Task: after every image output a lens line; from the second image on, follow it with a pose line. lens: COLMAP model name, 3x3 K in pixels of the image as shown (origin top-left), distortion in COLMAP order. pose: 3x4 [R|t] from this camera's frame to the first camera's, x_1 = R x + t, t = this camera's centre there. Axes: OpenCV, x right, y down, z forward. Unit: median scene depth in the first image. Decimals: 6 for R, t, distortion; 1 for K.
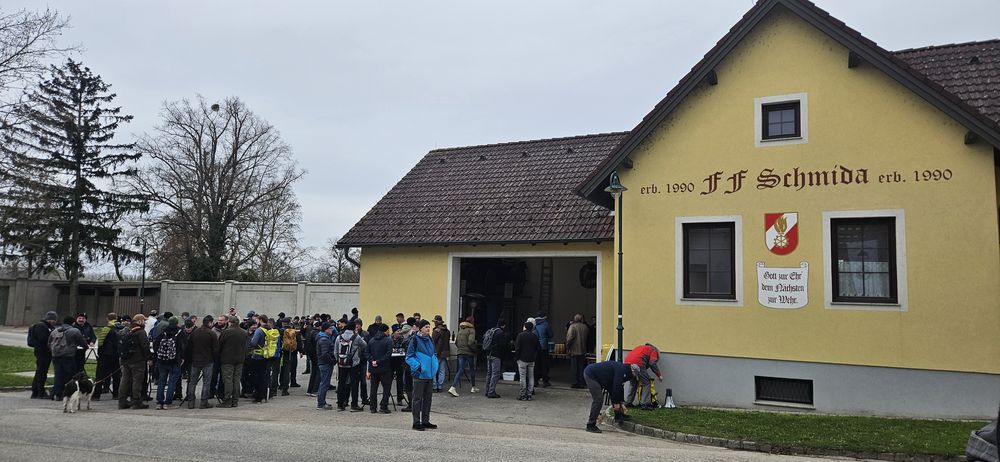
lens RADIAL K [[642.1, 0, 523.7], [0, 642.1, 232.5], [0, 0, 1]] dist [0.024994, -0.020035]
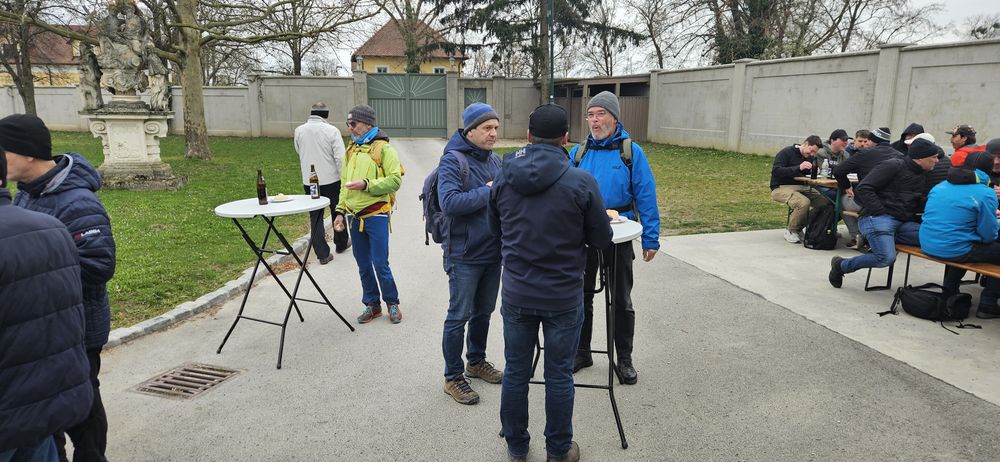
lens RADIAL K [[642.1, 0, 496.6], [0, 642.1, 240.7], [0, 0, 1]] dist [0.024994, -0.020035]
pose [[0.619380, 0.141494, -0.772236, -0.147488], [0.093114, 0.963443, 0.251211, 0.062881], [0.779550, -0.227501, 0.583562, 0.479913]]
